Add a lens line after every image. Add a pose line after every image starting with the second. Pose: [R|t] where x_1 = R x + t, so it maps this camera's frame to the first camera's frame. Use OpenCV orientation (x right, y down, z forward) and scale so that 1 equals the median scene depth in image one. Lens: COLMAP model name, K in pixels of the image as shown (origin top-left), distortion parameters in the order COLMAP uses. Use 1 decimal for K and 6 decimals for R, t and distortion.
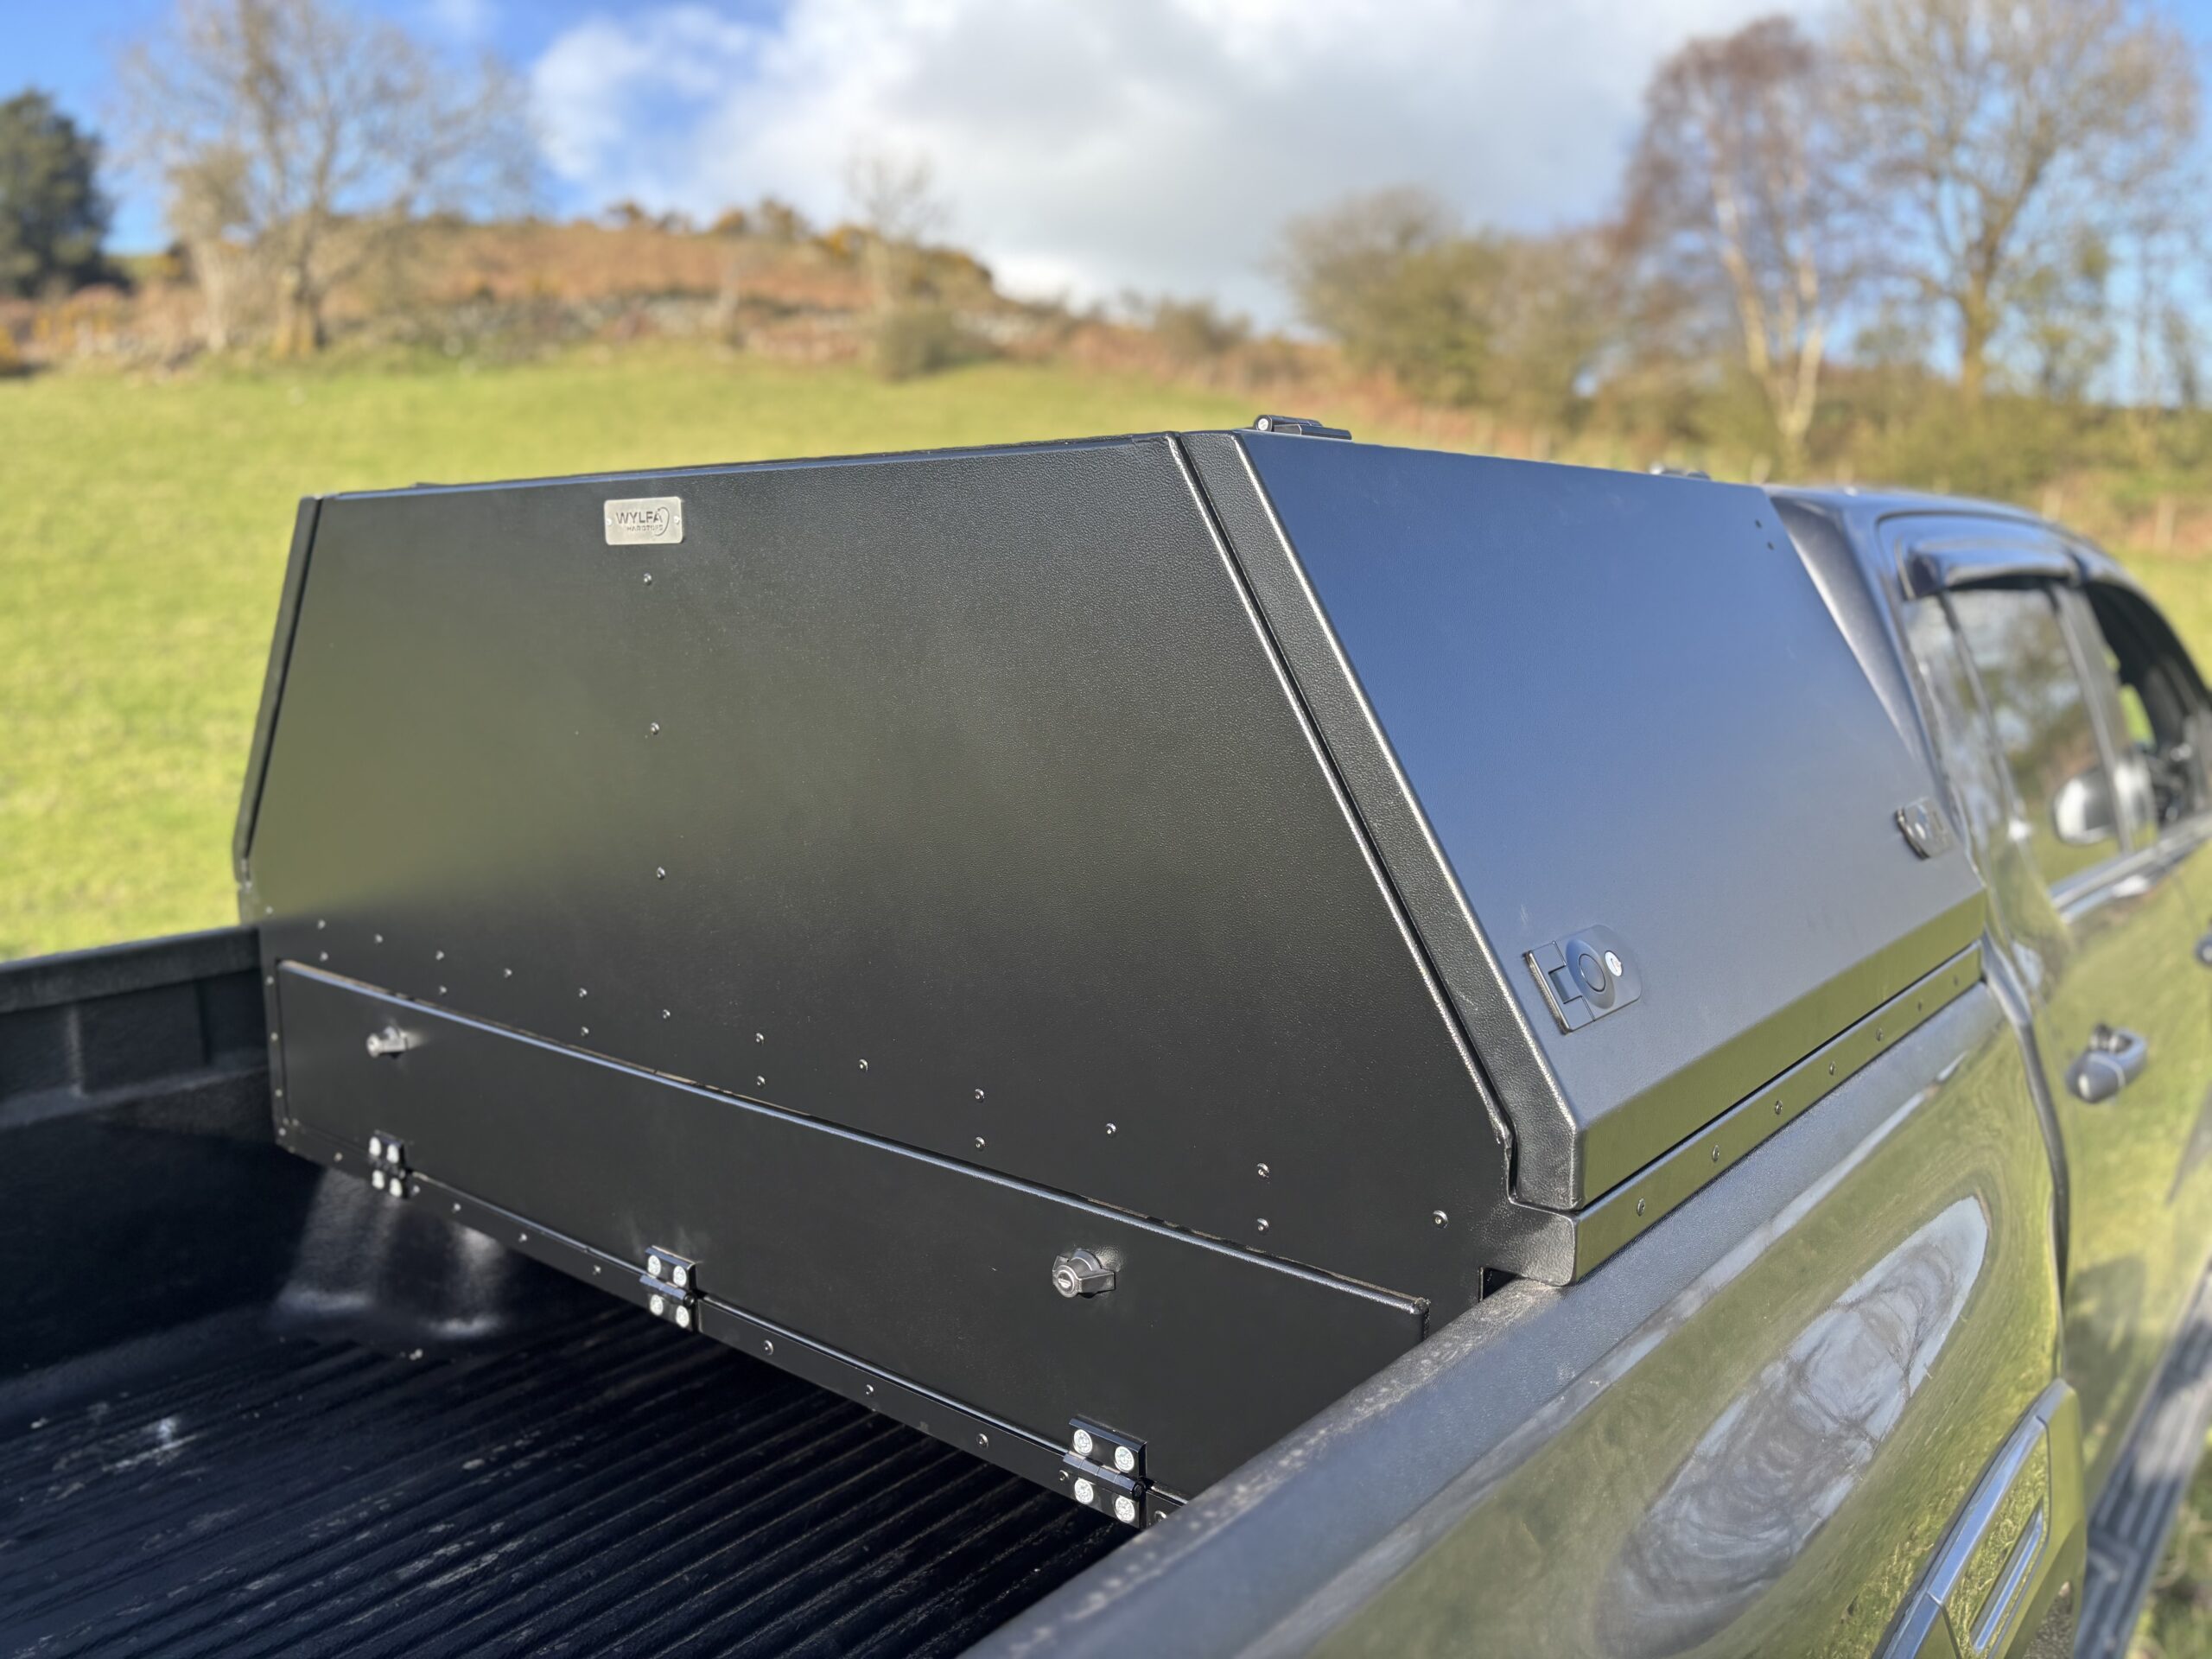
lens RADIAL K [[1683.2, 0, 1103.0], [0, 1683.2, 829.6], [0, 0, 1]] dist [0.033506, -0.033236]
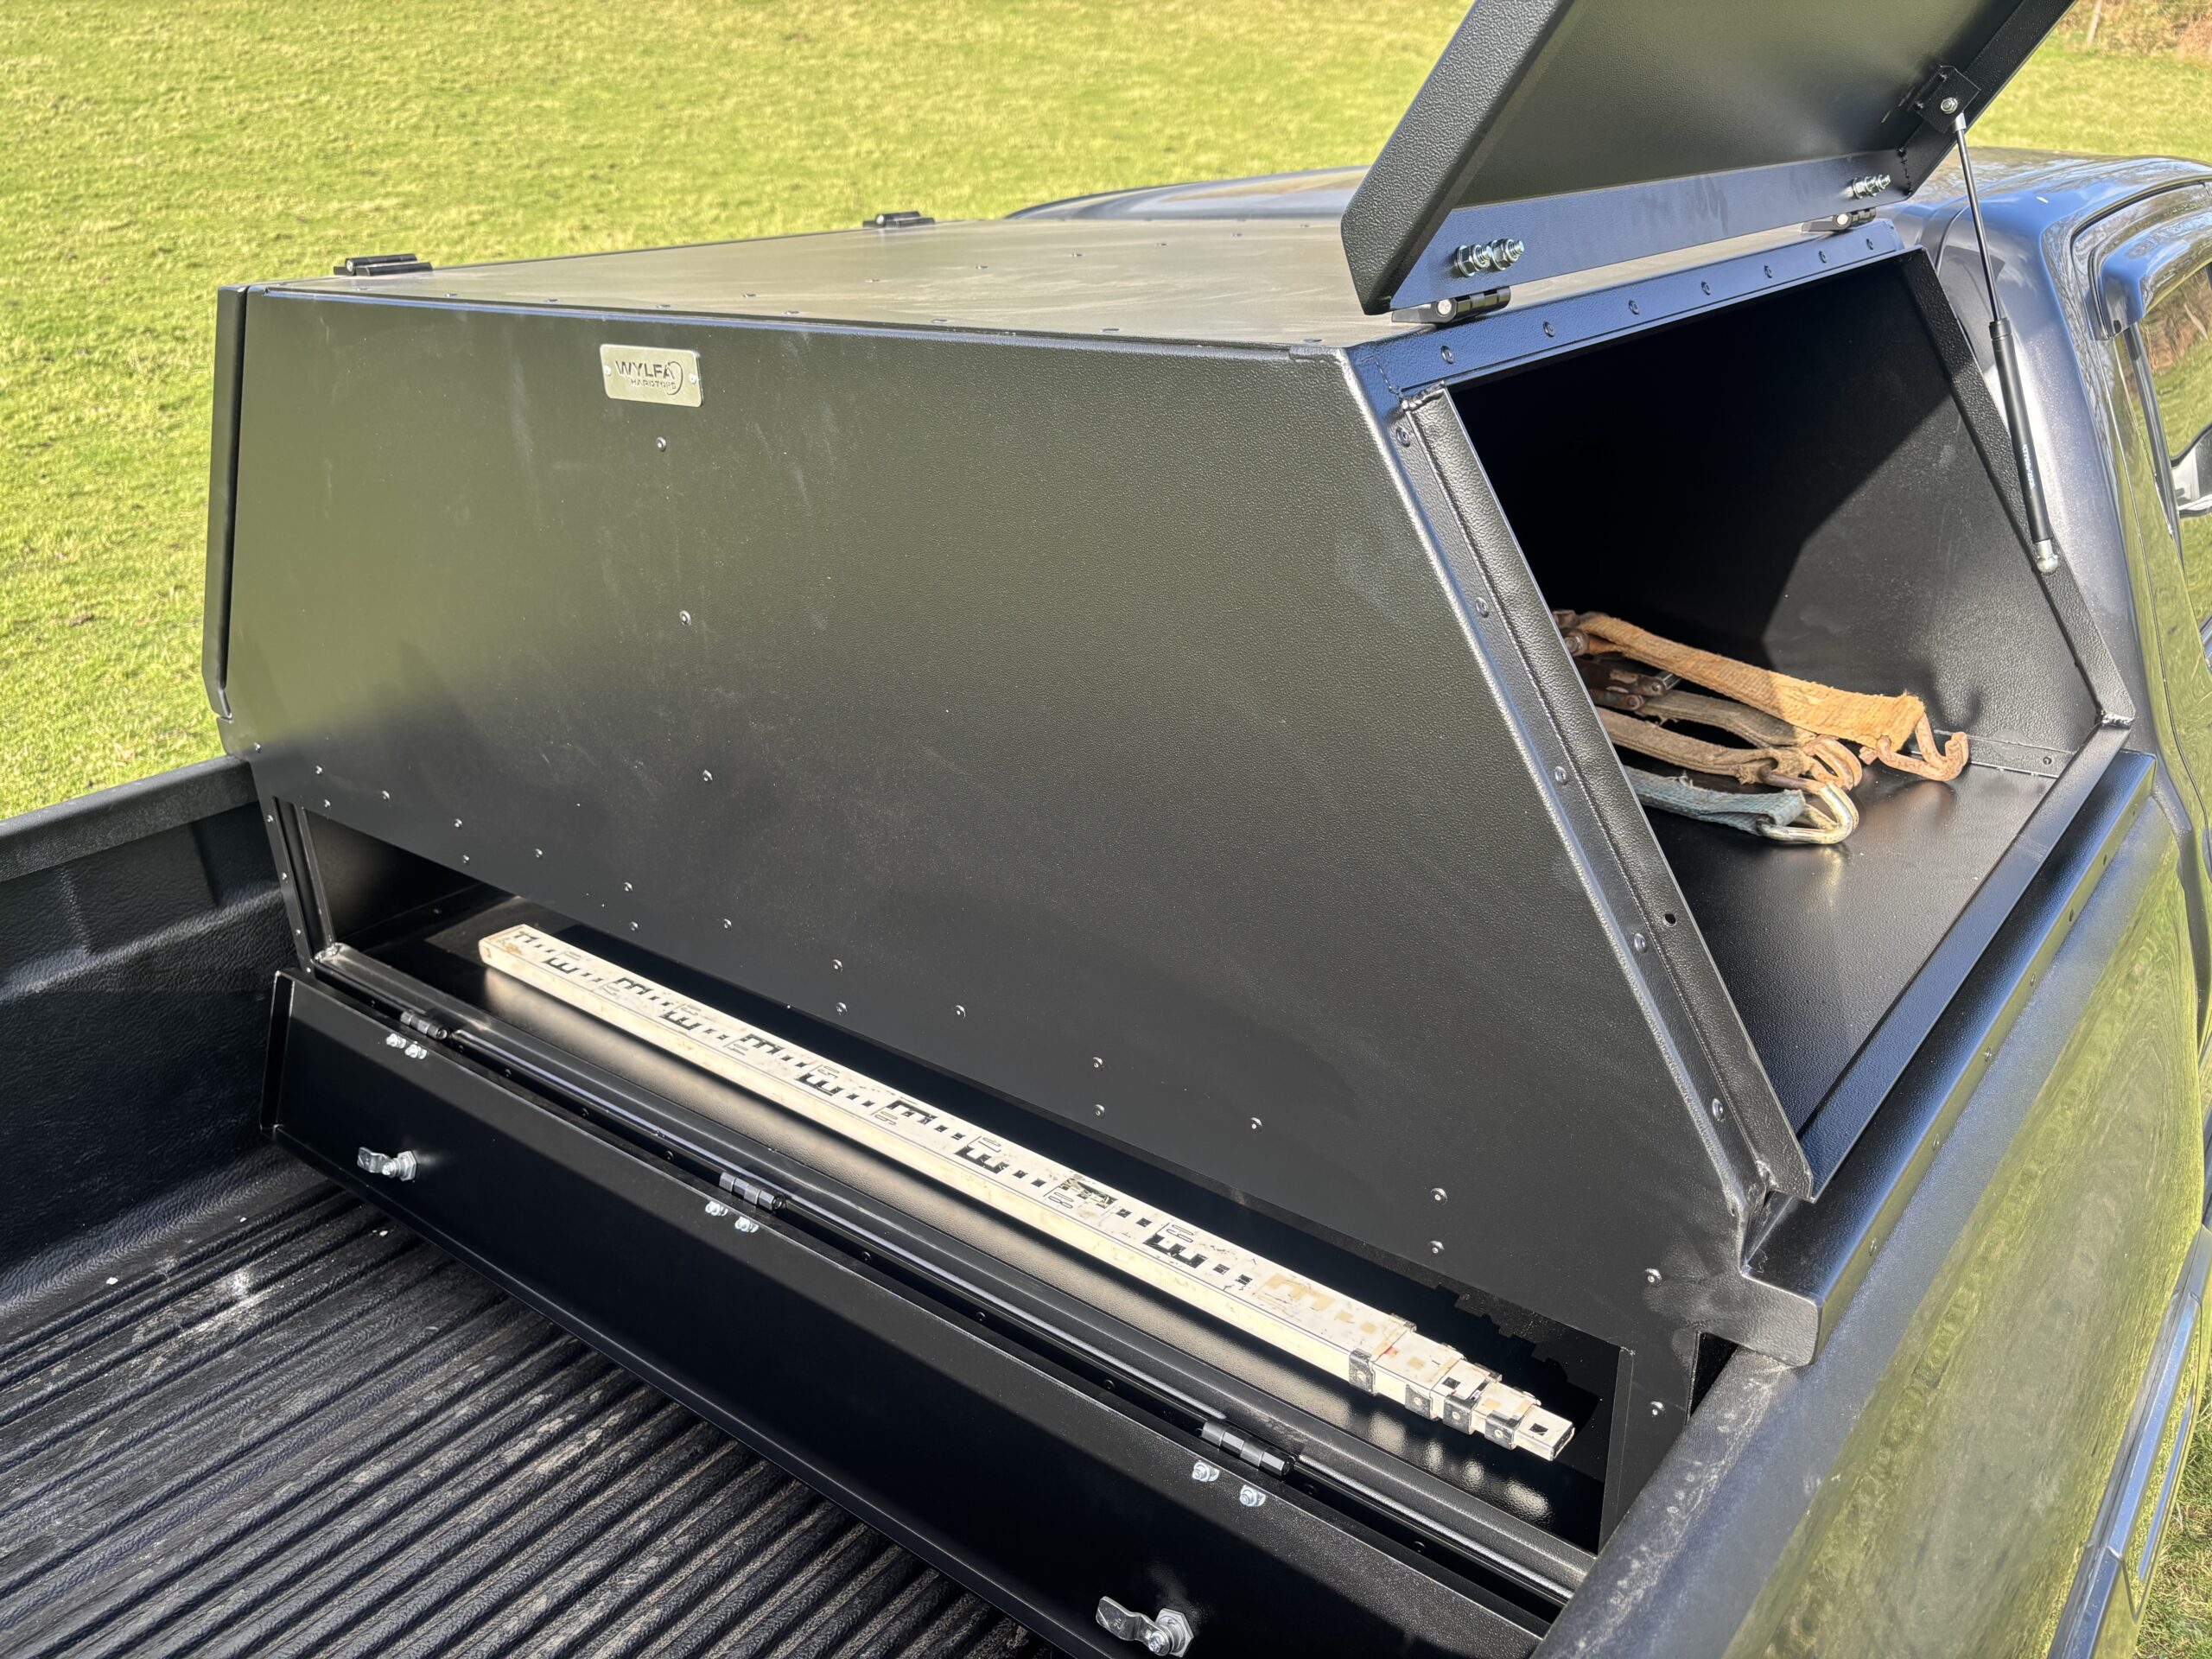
lens RADIAL K [[1683.2, 0, 1101.2], [0, 1683.2, 845.0], [0, 0, 1]] dist [0.033506, -0.033236]
pose [[0.999355, -0.035344, 0.006433, -0.057569], [0.032562, 0.966817, 0.253385, -0.144292], [-0.015175, -0.253012, 0.967344, 0.120681]]
